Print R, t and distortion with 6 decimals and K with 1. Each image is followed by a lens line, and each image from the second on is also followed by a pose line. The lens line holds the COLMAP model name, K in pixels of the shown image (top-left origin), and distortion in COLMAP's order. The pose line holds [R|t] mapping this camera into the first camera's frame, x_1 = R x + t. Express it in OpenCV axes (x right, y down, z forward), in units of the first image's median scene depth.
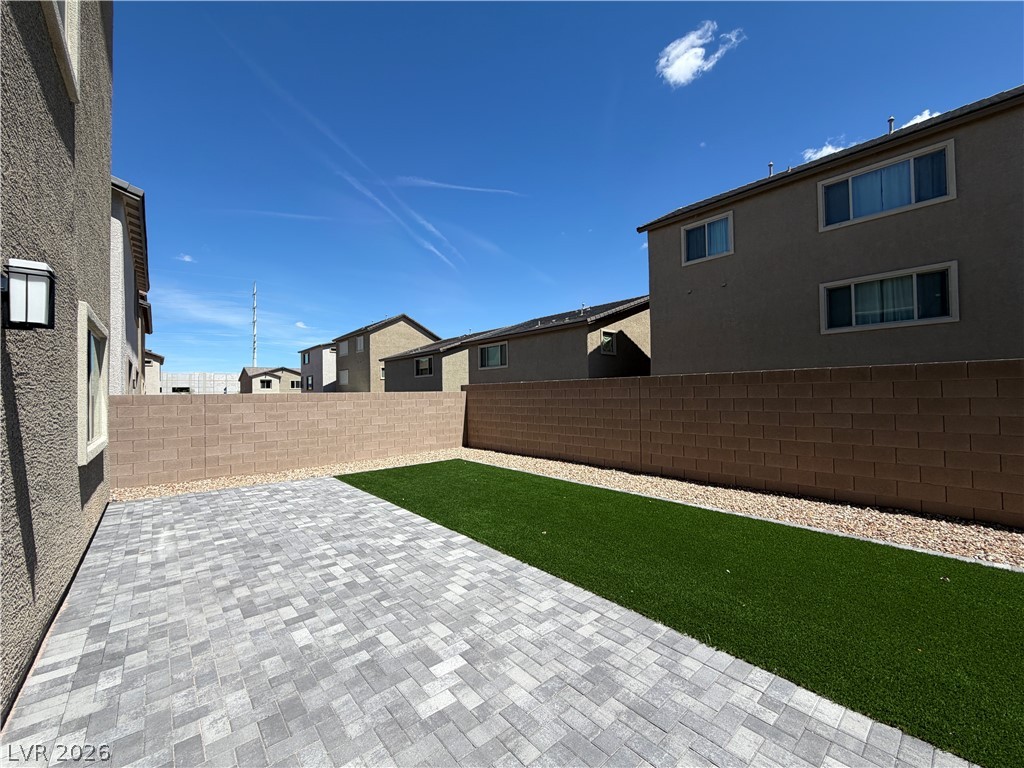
lens RADIAL K [[409.4, 0, 508.8], [0, 409.4, 385.7], [0, 0, 1]] dist [-0.000570, 0.000125]
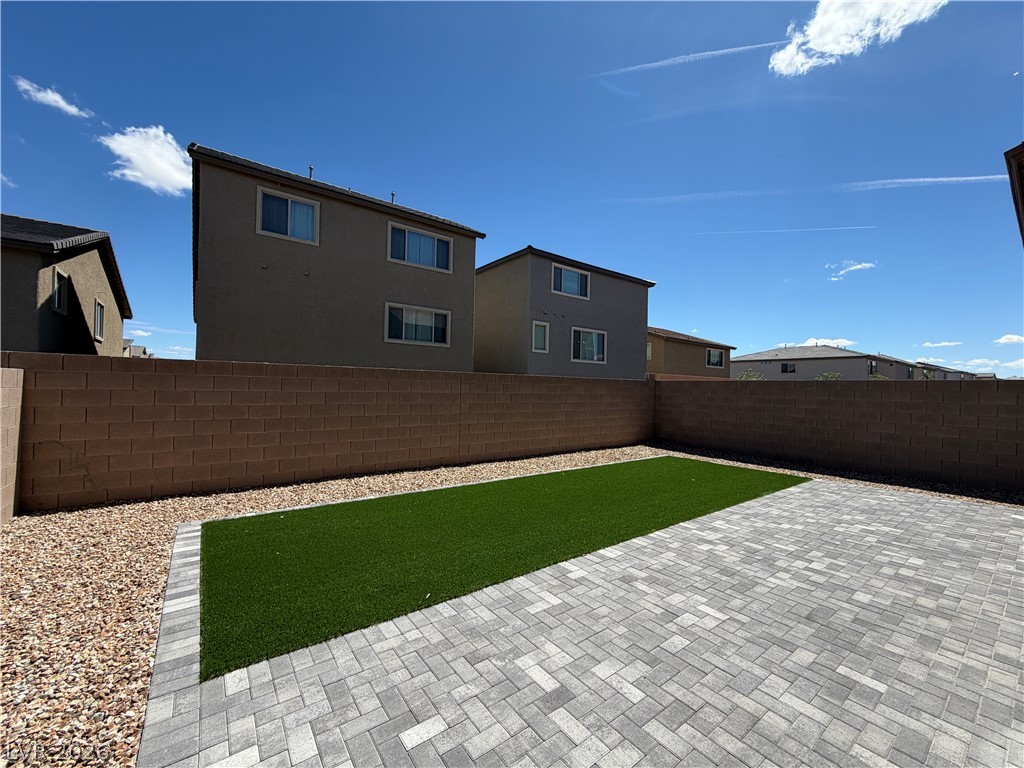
lens RADIAL K [[409.4, 0, 508.8], [0, 409.4, 385.7], [0, 0, 1]] dist [-0.000570, 0.000125]
pose [[0.067516, 0.021691, 0.997482, -1.288604], [-0.039910, 0.999022, -0.019024, 0.050799], [-0.996920, -0.038525, 0.068316, 1.479761]]
